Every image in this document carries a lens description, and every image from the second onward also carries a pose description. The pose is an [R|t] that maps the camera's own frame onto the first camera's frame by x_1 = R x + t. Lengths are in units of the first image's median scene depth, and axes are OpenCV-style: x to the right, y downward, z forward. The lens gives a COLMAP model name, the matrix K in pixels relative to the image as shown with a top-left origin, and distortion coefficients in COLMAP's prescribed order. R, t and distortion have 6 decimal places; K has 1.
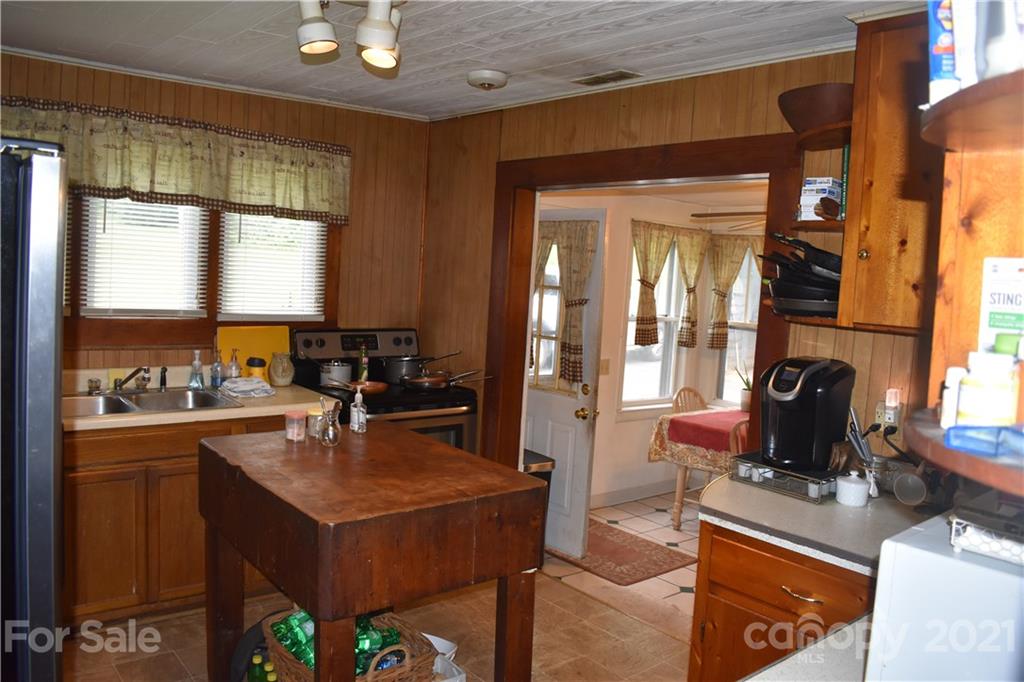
lens RADIAL K [[801.1, 0, 513.5], [0, 801.1, 339.6], [0, 0, 1]] dist [-0.093067, 0.022715]
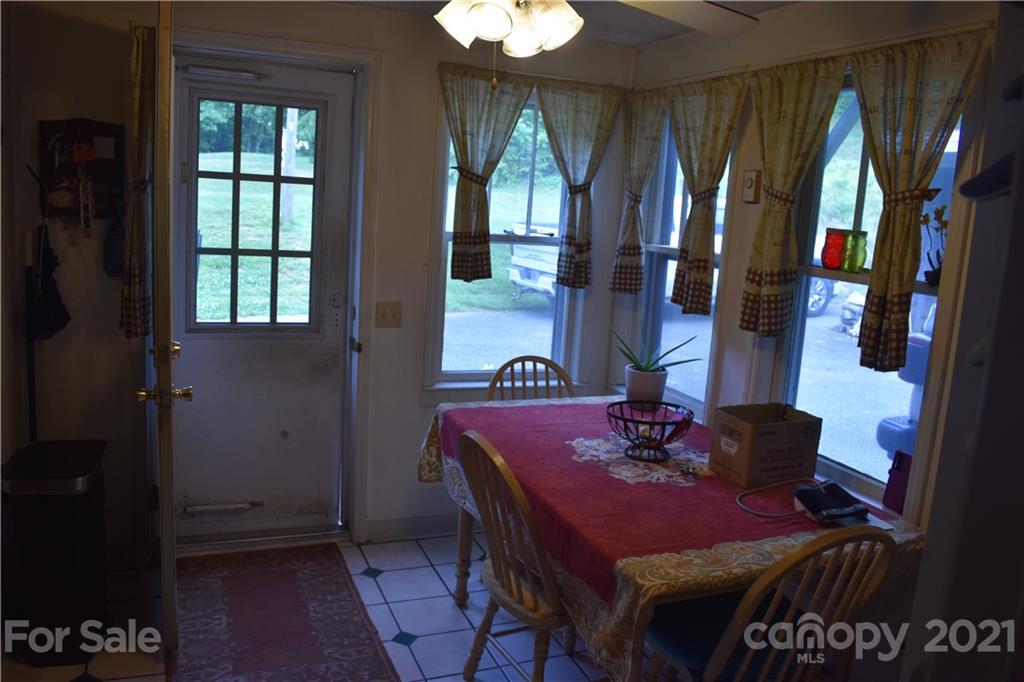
lens RADIAL K [[801.1, 0, 513.8], [0, 801.1, 336.4], [0, 0, 1]] dist [-0.093067, 0.022715]
pose [[0.953066, 0.051729, -0.298310, 0.546081], [-0.032860, 0.997149, 0.067928, 0.010296], [0.300974, -0.054938, 0.952049, 0.651881]]
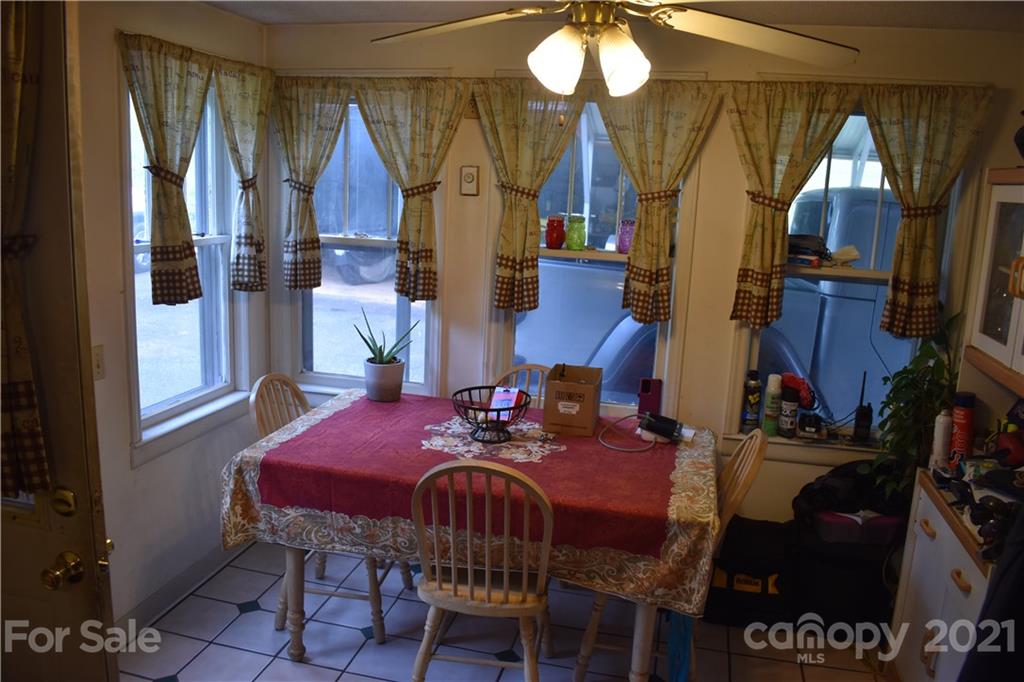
lens RADIAL K [[801.1, 0, 512.0], [0, 801.1, 339.4], [0, 0, 1]] dist [-0.093067, 0.022715]
pose [[0.804652, -0.142071, 0.576499, 0.072746], [0.056633, 0.984888, 0.163669, -0.055514], [-0.591039, -0.099048, 0.800539, 0.720204]]
